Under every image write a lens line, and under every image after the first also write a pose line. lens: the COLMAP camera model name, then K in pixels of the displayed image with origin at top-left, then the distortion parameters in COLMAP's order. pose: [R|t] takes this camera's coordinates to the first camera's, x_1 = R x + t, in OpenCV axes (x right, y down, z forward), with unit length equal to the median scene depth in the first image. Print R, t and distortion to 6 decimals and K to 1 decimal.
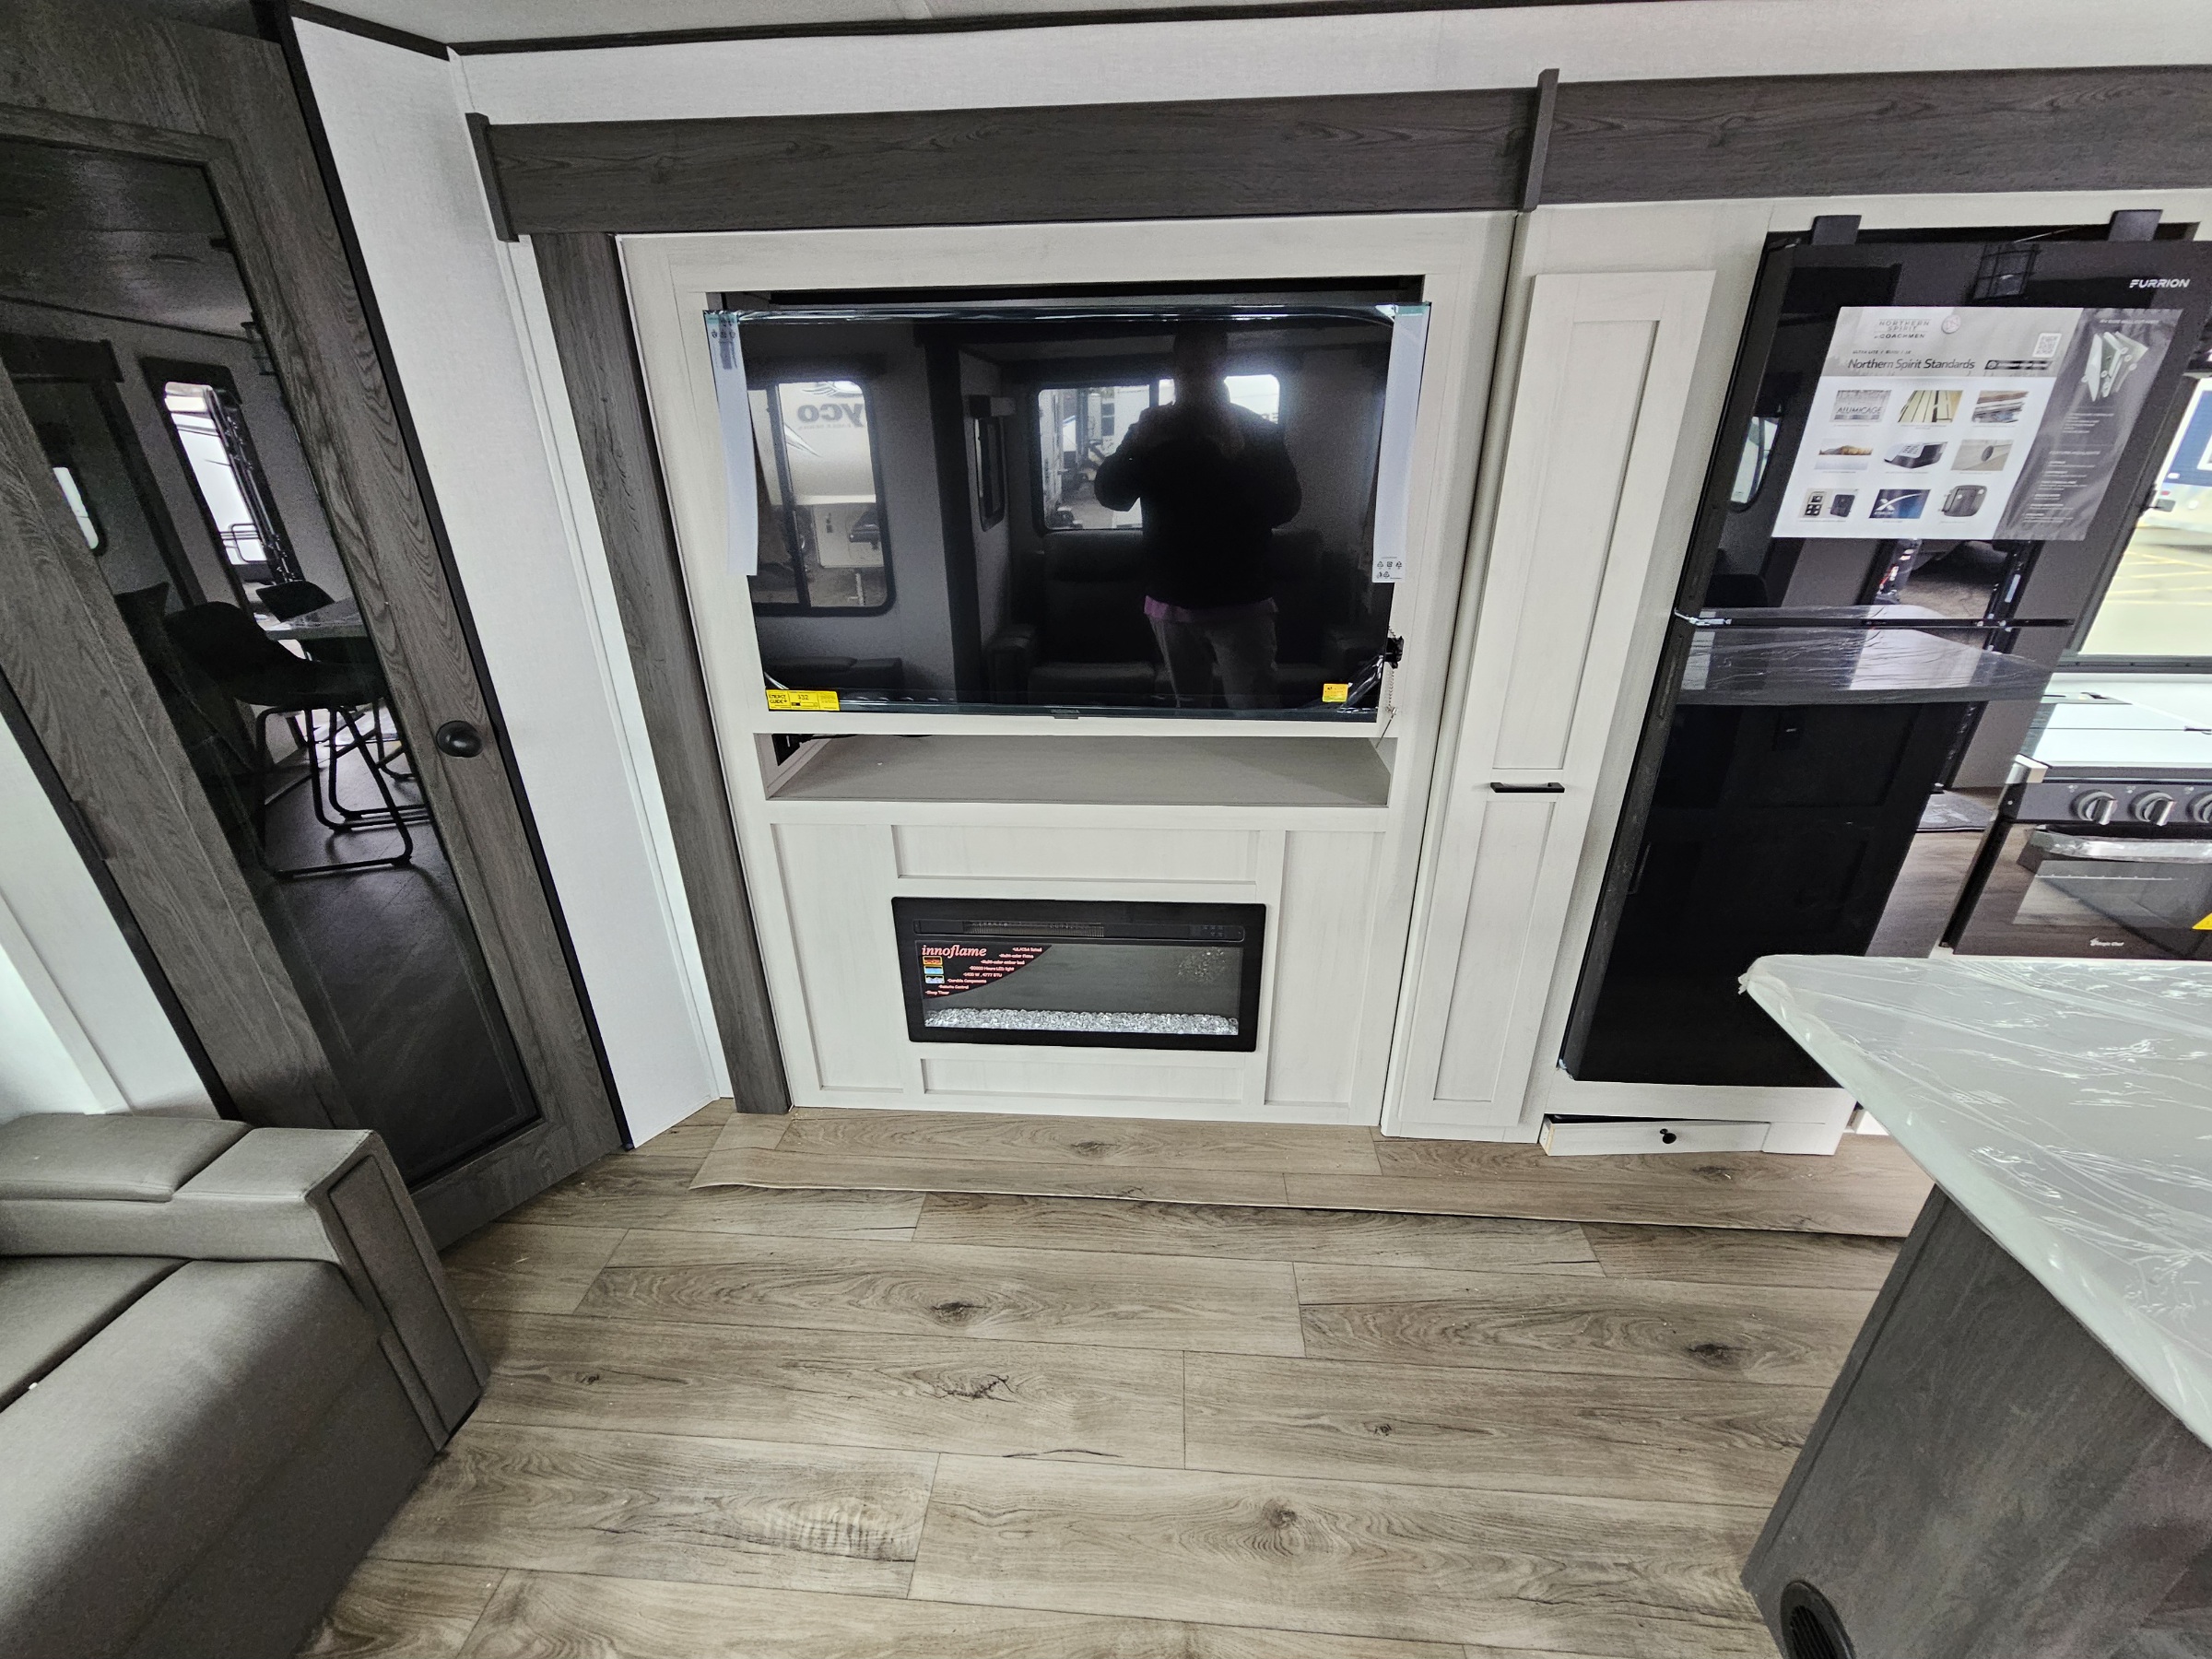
lens RADIAL K [[910.1, 0, 1104.1], [0, 910.1, 844.2], [0, 0, 1]] dist [-0.000104, -0.001342]
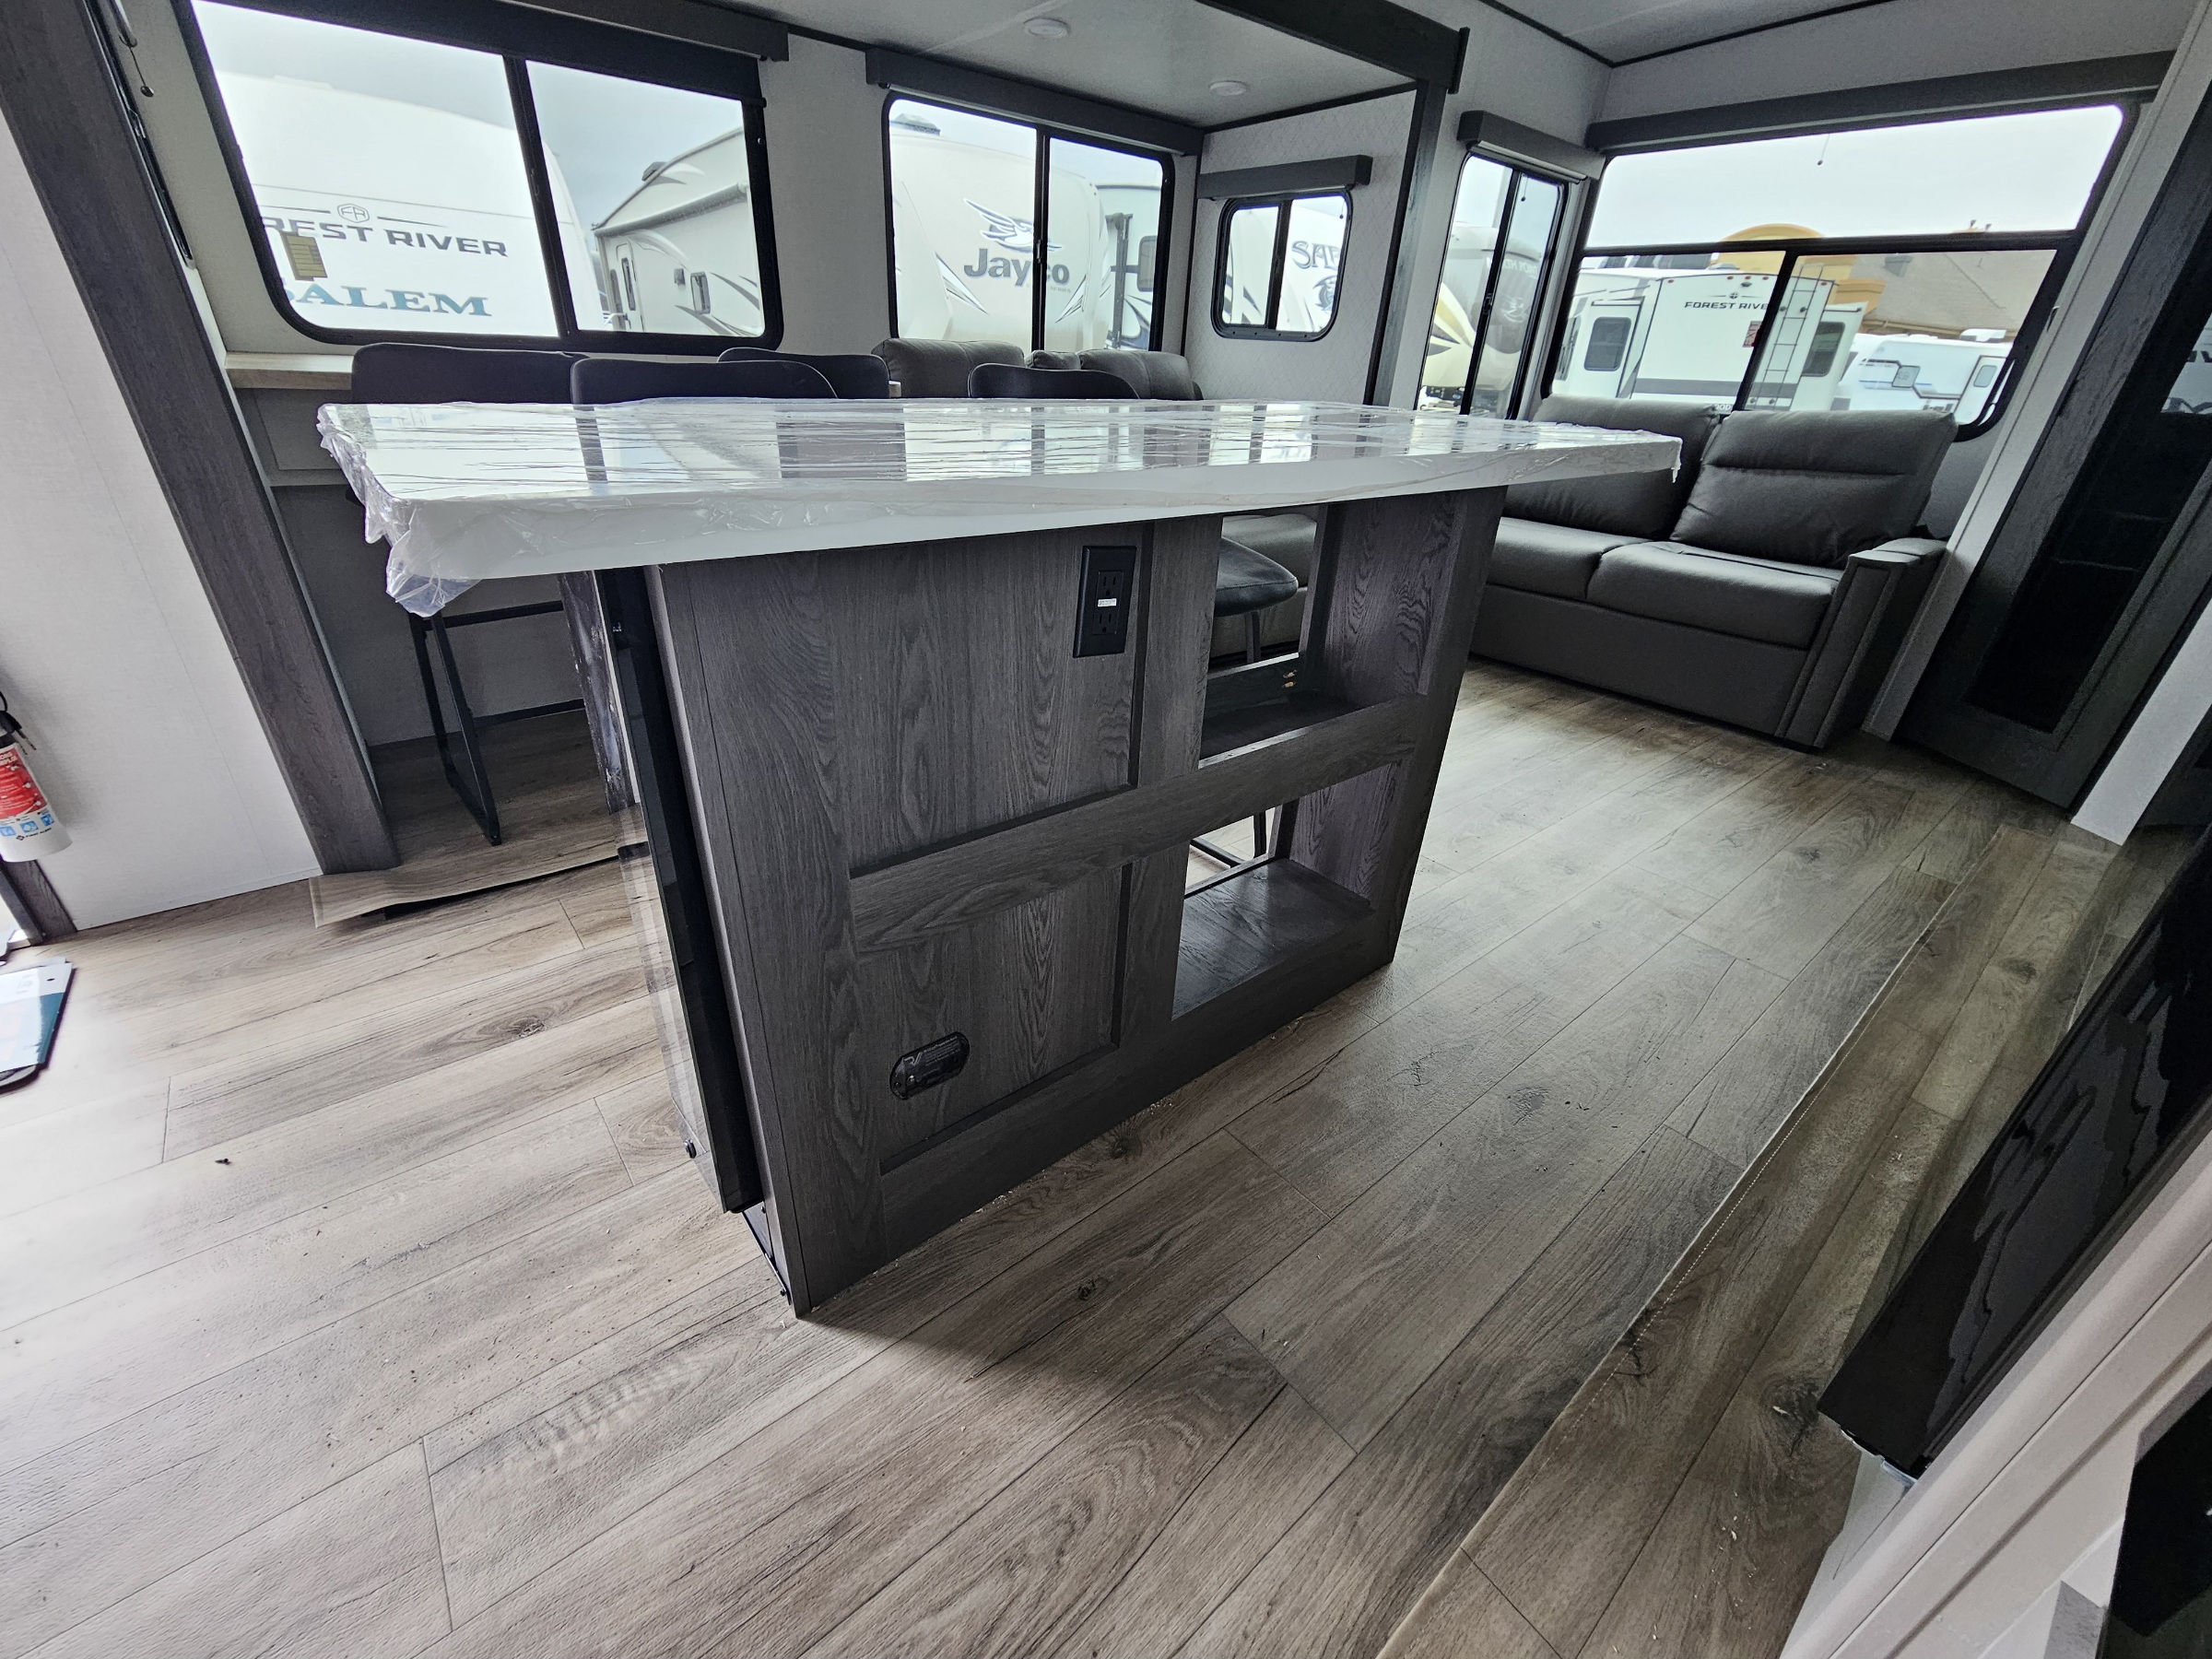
lens RADIAL K [[910.1, 0, 1097.9], [0, 910.1, 820.0], [0, 0, 1]] dist [-0.000104, -0.001342]
pose [[-0.723385, 0.306803, -0.618536, 1.253316], [-0.324602, 0.639553, 0.696854, -0.085744], [0.609383, 0.704871, -0.363054, 0.747951]]
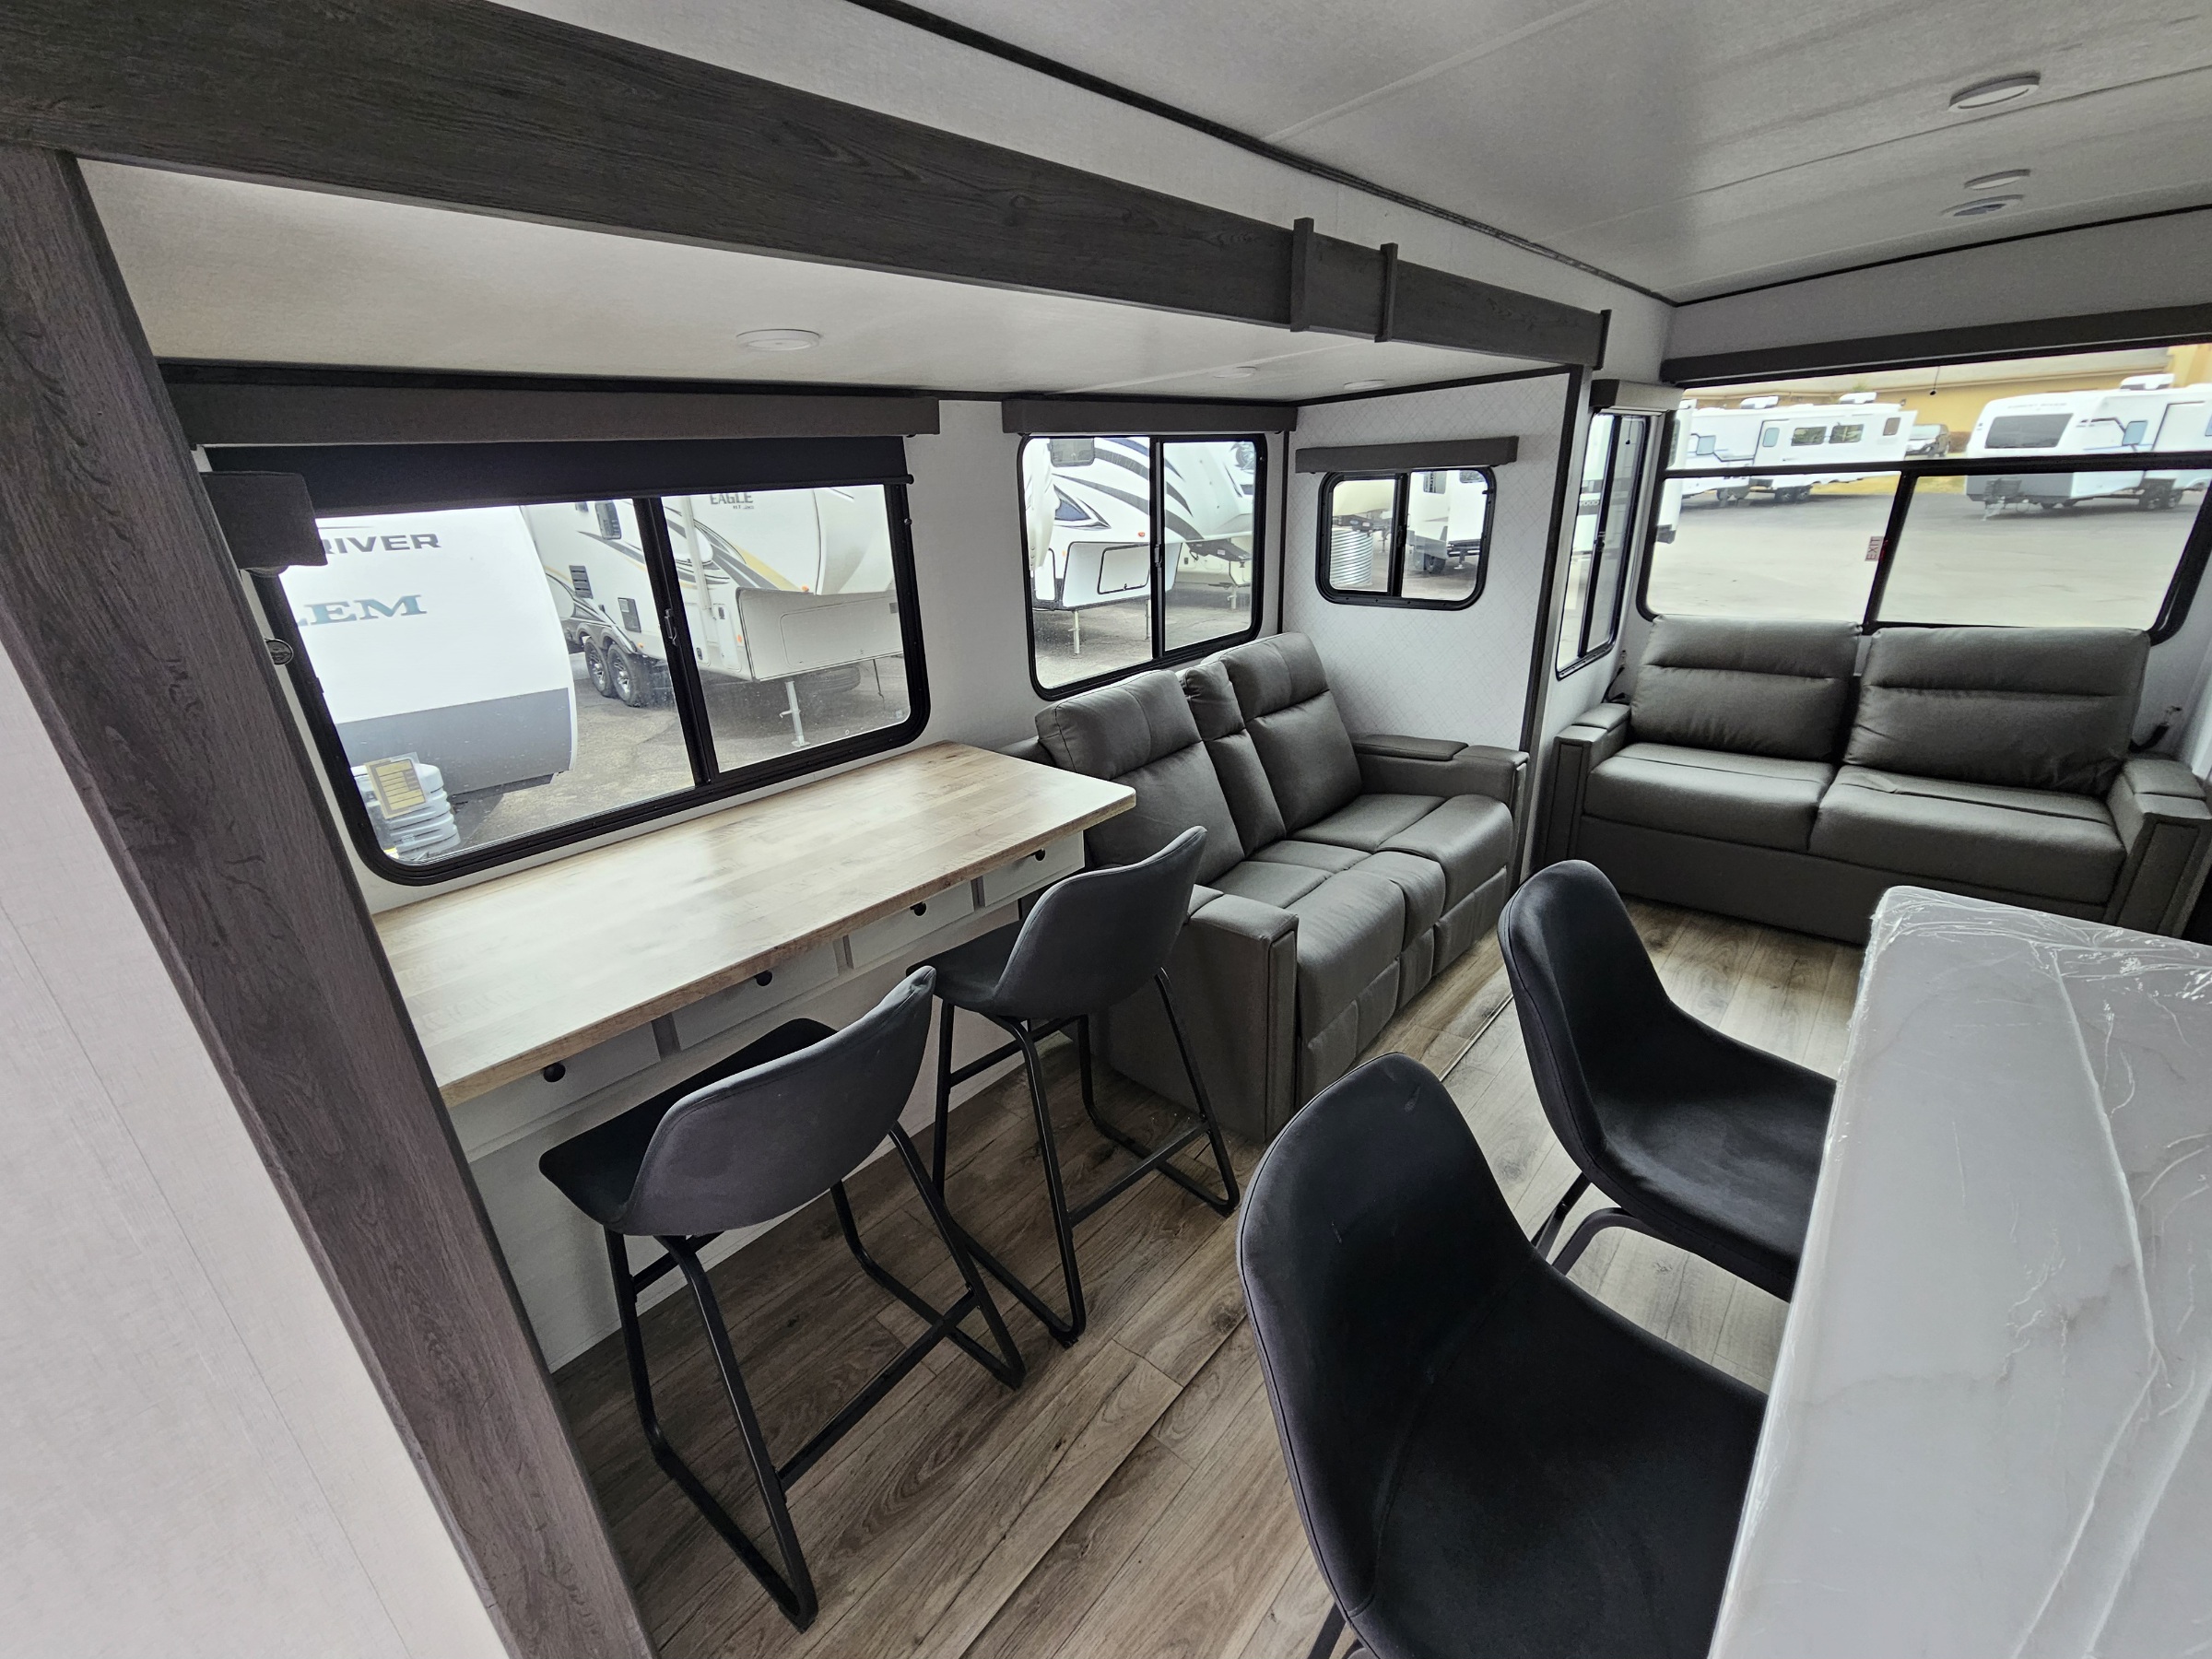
lens RADIAL K [[910.1, 0, 1096.9], [0, 910.1, 828.7], [0, 0, 1]] dist [-0.000104, -0.001342]
pose [[-0.609811, 0.336007, -0.717795, 1.277611], [-0.279456, 0.756351, 0.591471, -0.077593], [0.741643, 0.561277, -0.367332, 0.035971]]
